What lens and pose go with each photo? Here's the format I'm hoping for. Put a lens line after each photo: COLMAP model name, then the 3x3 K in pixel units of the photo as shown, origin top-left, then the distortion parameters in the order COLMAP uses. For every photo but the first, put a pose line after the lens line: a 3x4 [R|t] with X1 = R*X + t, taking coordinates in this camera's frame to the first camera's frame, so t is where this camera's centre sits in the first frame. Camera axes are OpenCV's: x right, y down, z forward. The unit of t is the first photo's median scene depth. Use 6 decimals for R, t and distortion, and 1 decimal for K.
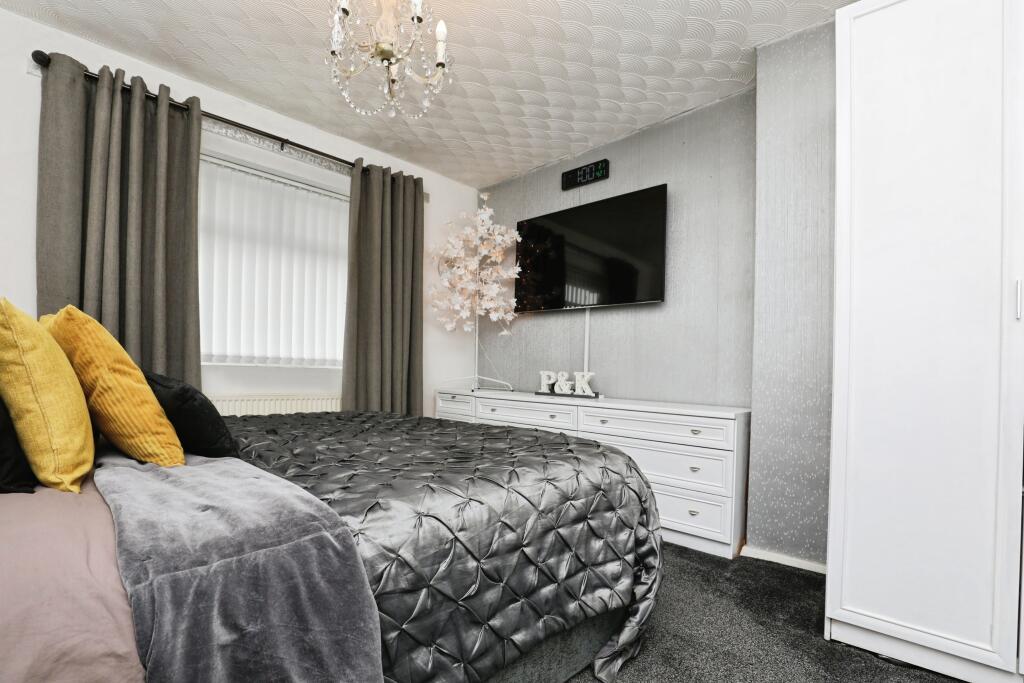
lens RADIAL K [[475.4, 0, 515.6], [0, 475.4, 375.0], [0, 0, 1]] dist [-0.039558, 0.007011]
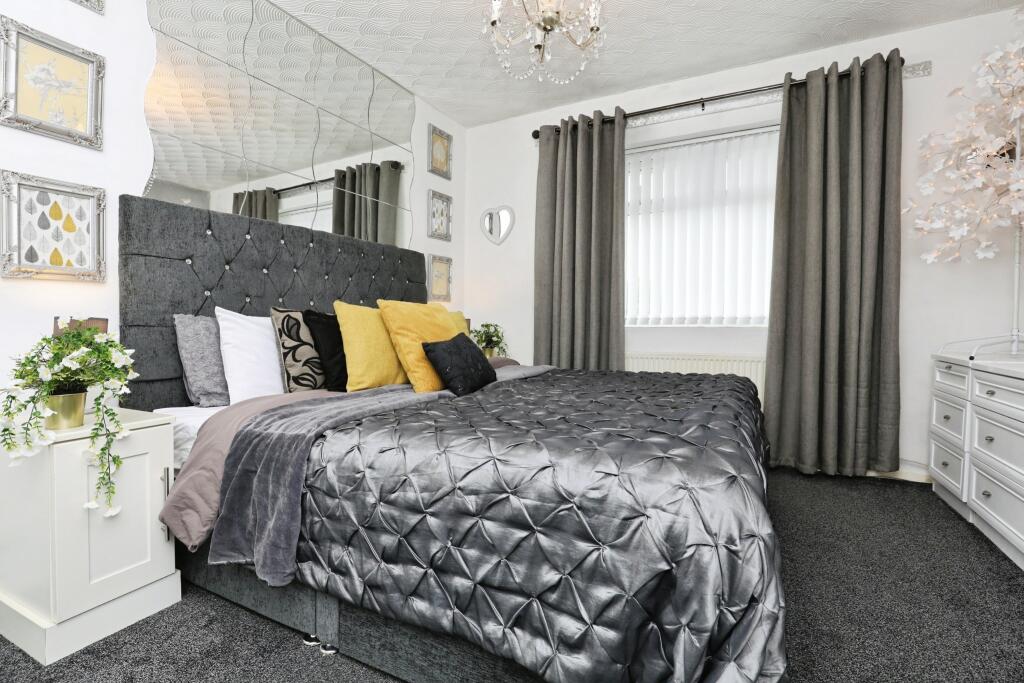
lens RADIAL K [[475.4, 0, 512.0], [0, 475.4, 340.5], [0, 0, 1]] dist [-0.039558, 0.007011]
pose [[0.288053, -0.001785, -0.957613, 0.385442], [0.008825, 0.999961, 0.000791, 0.008059], [0.957574, -0.008679, 0.288057, 0.358038]]
